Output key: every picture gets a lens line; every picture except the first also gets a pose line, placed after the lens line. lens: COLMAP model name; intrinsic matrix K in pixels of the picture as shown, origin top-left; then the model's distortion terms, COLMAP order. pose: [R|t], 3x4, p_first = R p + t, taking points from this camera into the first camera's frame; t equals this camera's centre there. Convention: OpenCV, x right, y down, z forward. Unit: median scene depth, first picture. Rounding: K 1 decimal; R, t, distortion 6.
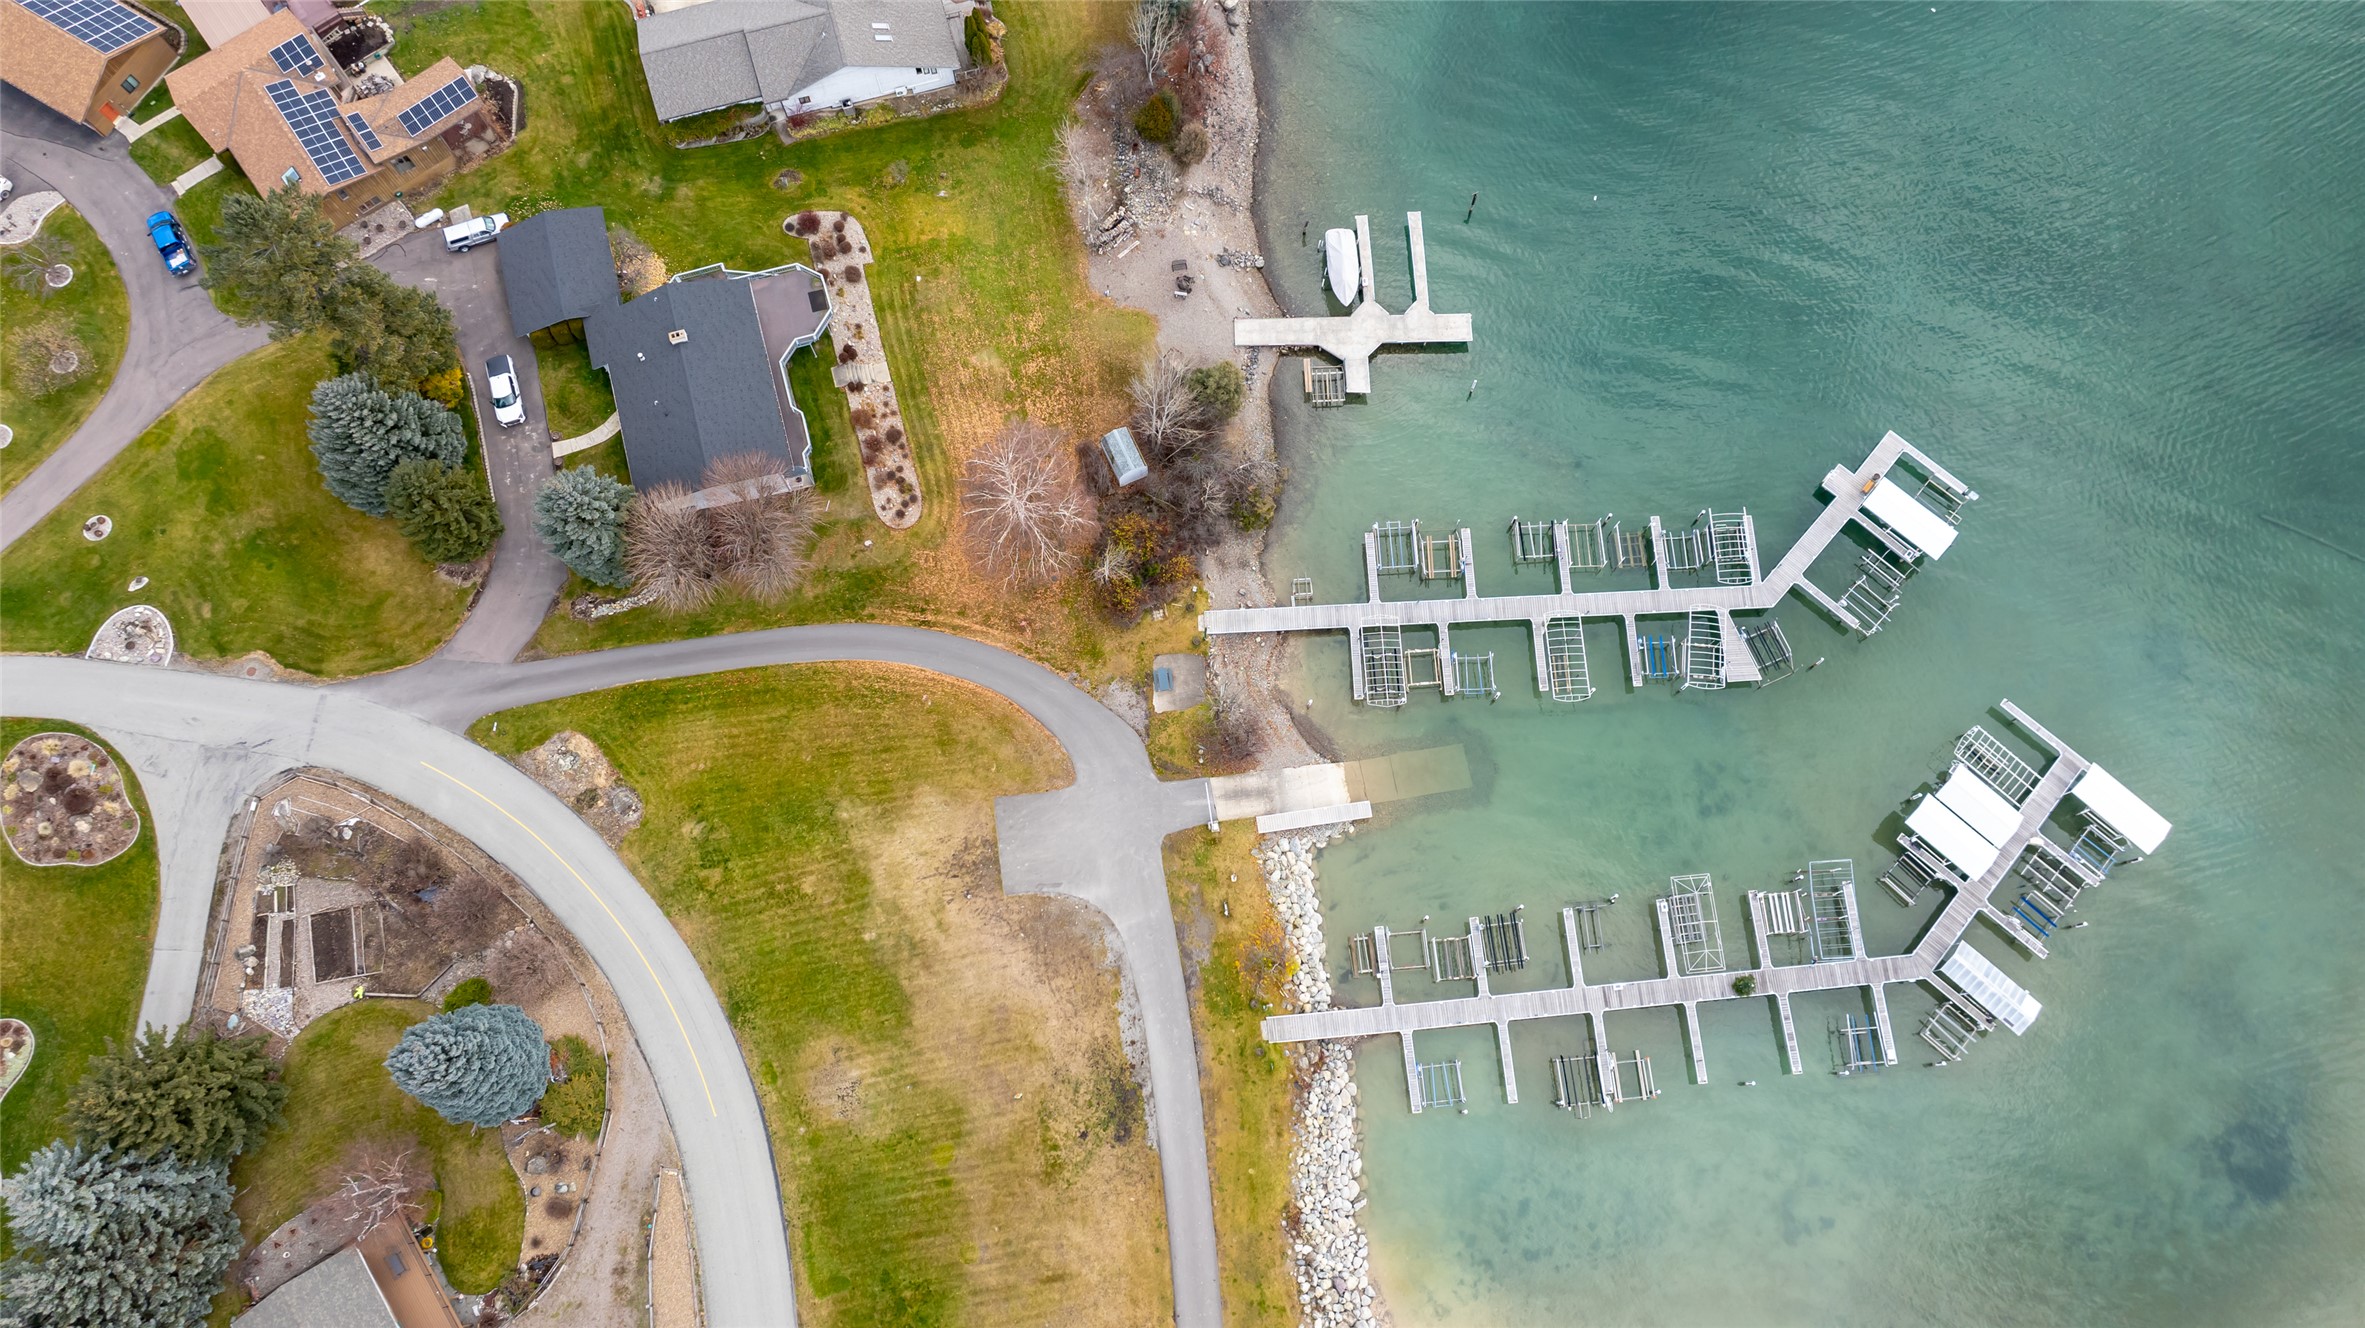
lens RADIAL K [[1628.1, 0, 1182.5], [0, 1628.1, 664.0], [0, 0, 1]] dist [-0.002208, -0.057782]
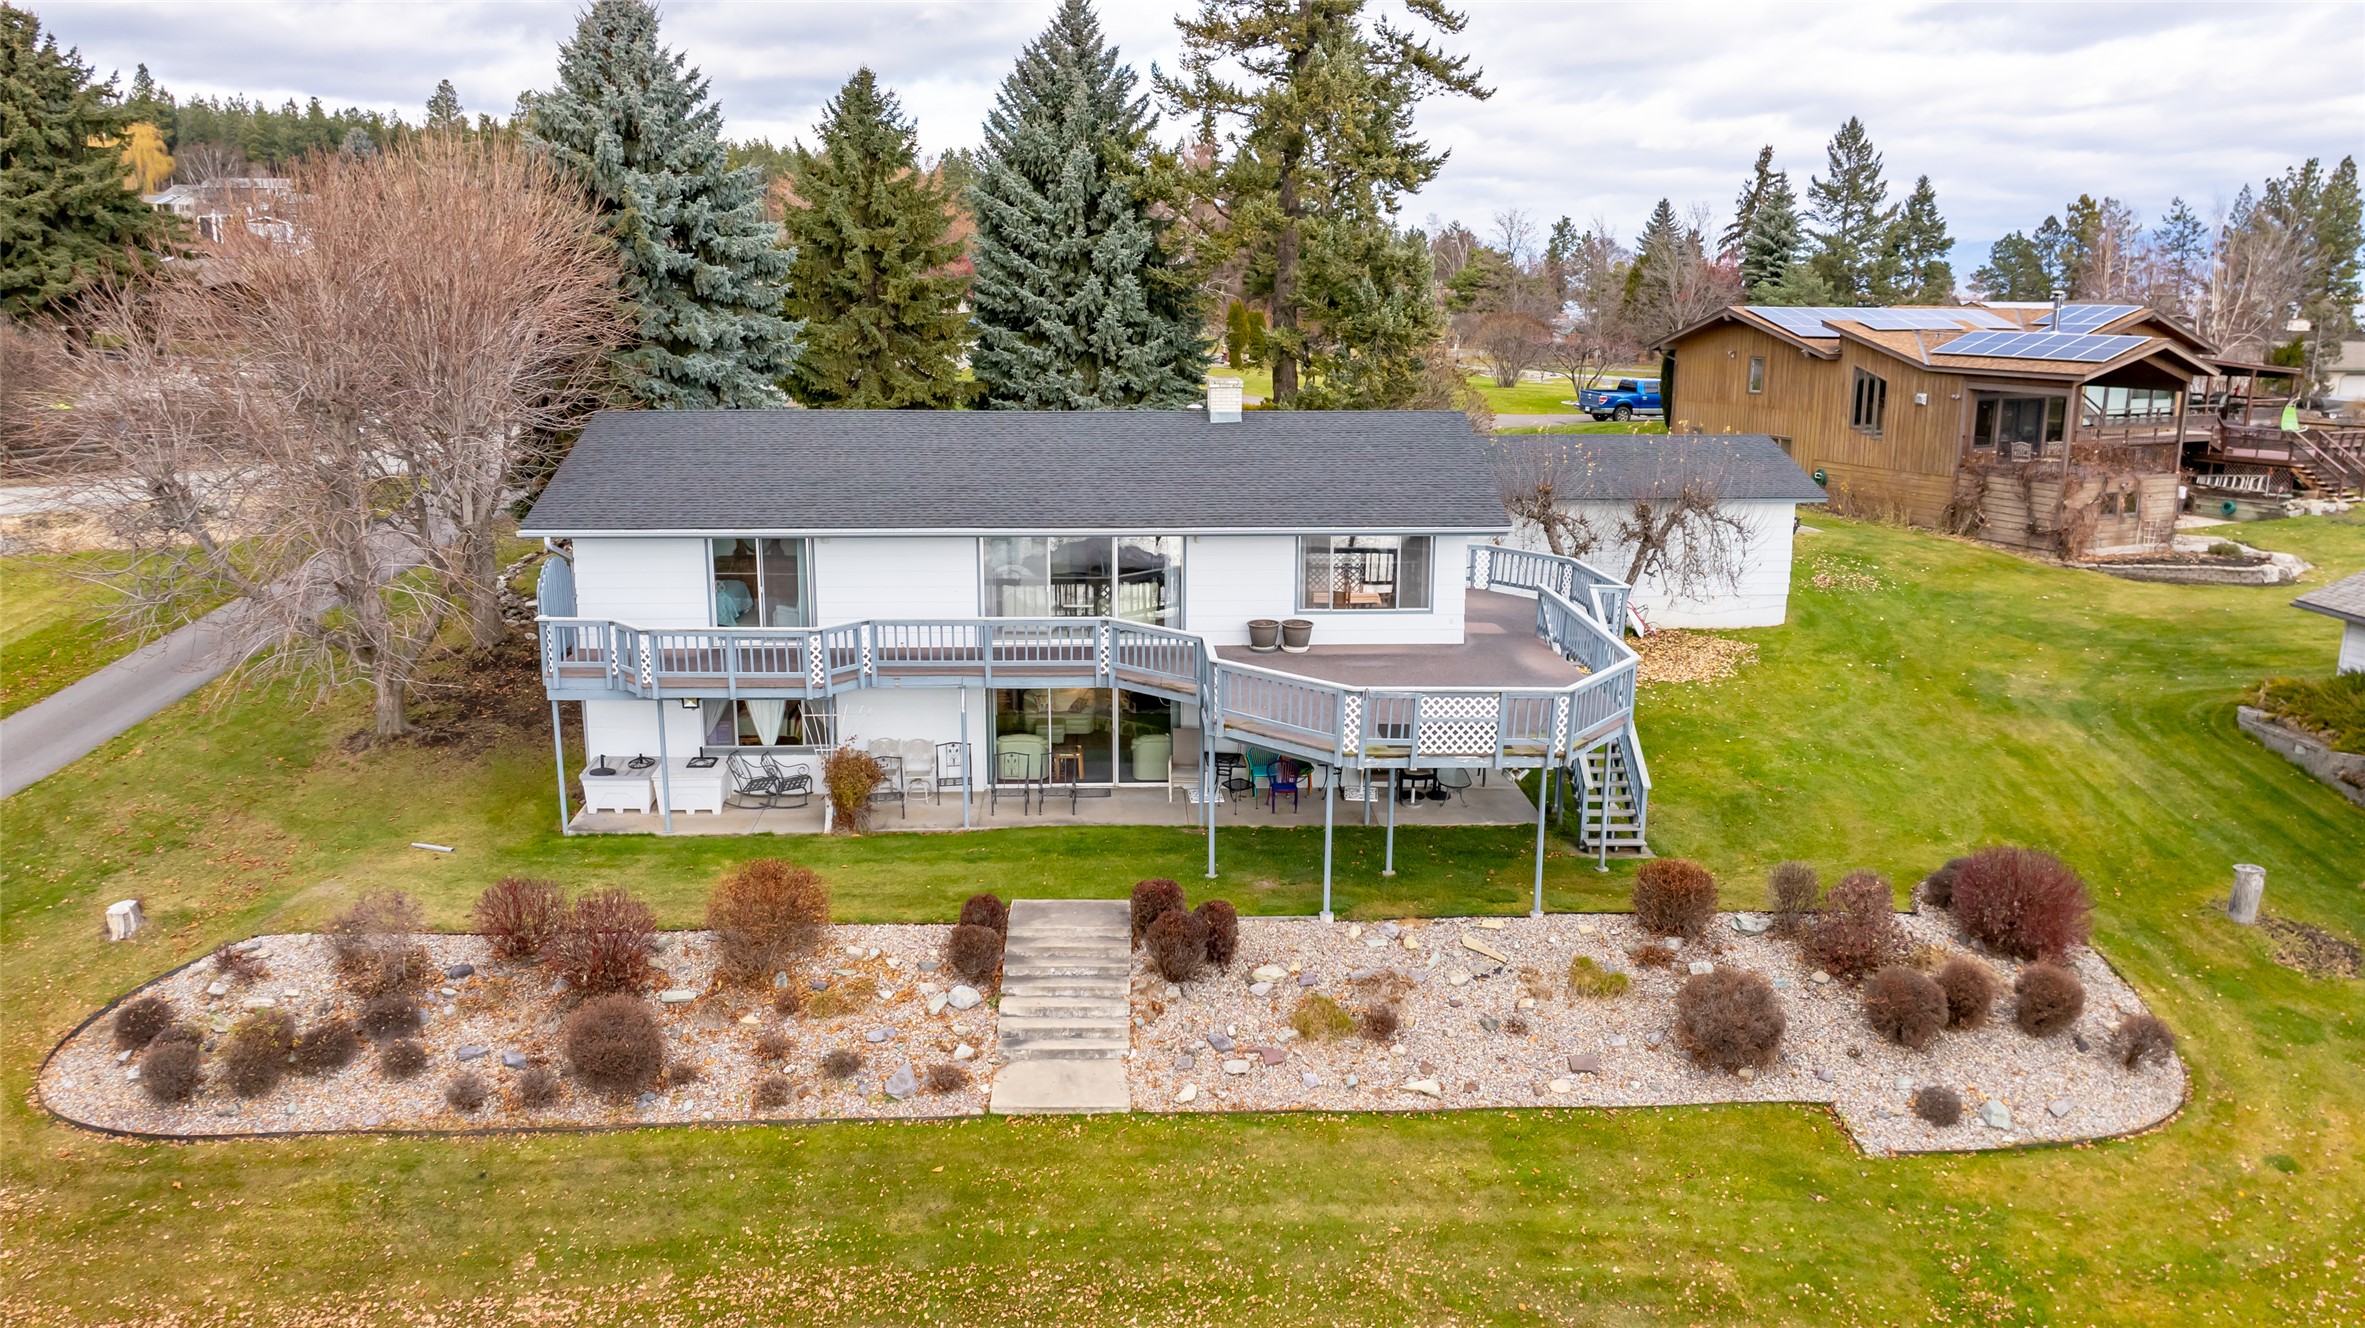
lens RADIAL K [[1679.3, 0, 1187.2], [0, 1679.3, 663.9], [0, 0, 1]] dist [-0.010089, -0.009657]
pose [[-0.226916, 0.213850, -0.950146, -0.038878], [-0.940315, 0.205937, 0.270919, -0.251240], [0.253607, 0.954912, 0.154356, 0.962650]]
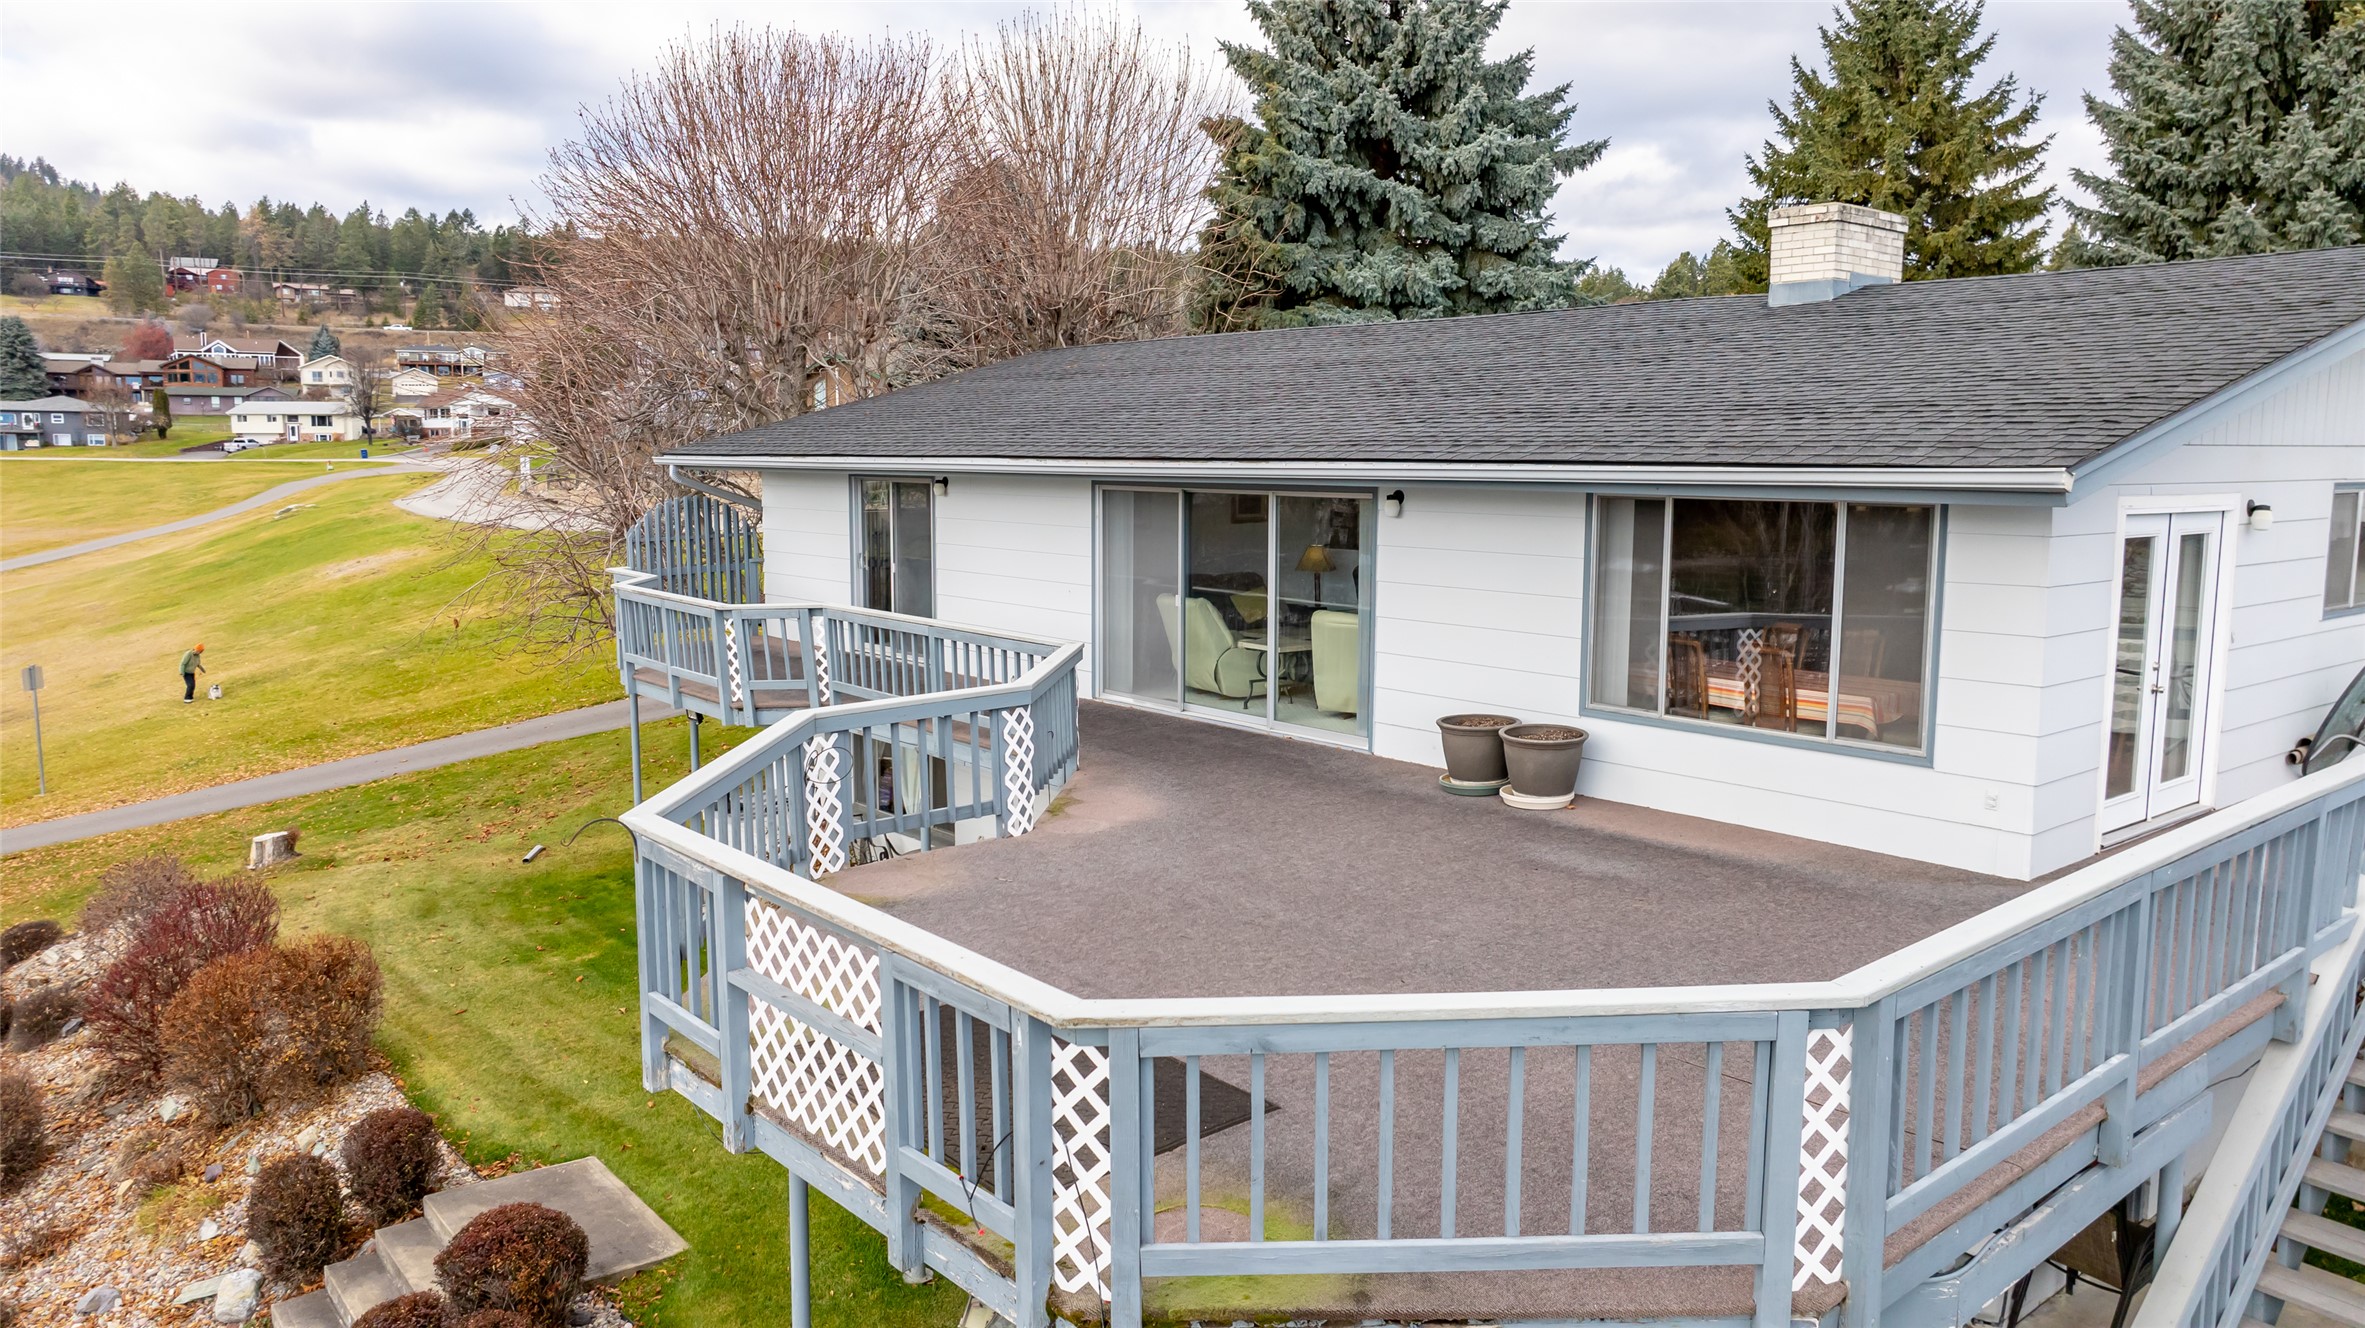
lens RADIAL K [[1663.4, 0, 1182.5], [0, 1663.4, 664.0], [0, 0, 1]] dist [-0.027888, 0.037044]
pose [[-0.917022, 0.043674, -0.396439, -0.208370], [-0.386608, 0.146915, 0.910467, -0.275508], [0.098006, 0.988184, -0.117840, 1.000757]]
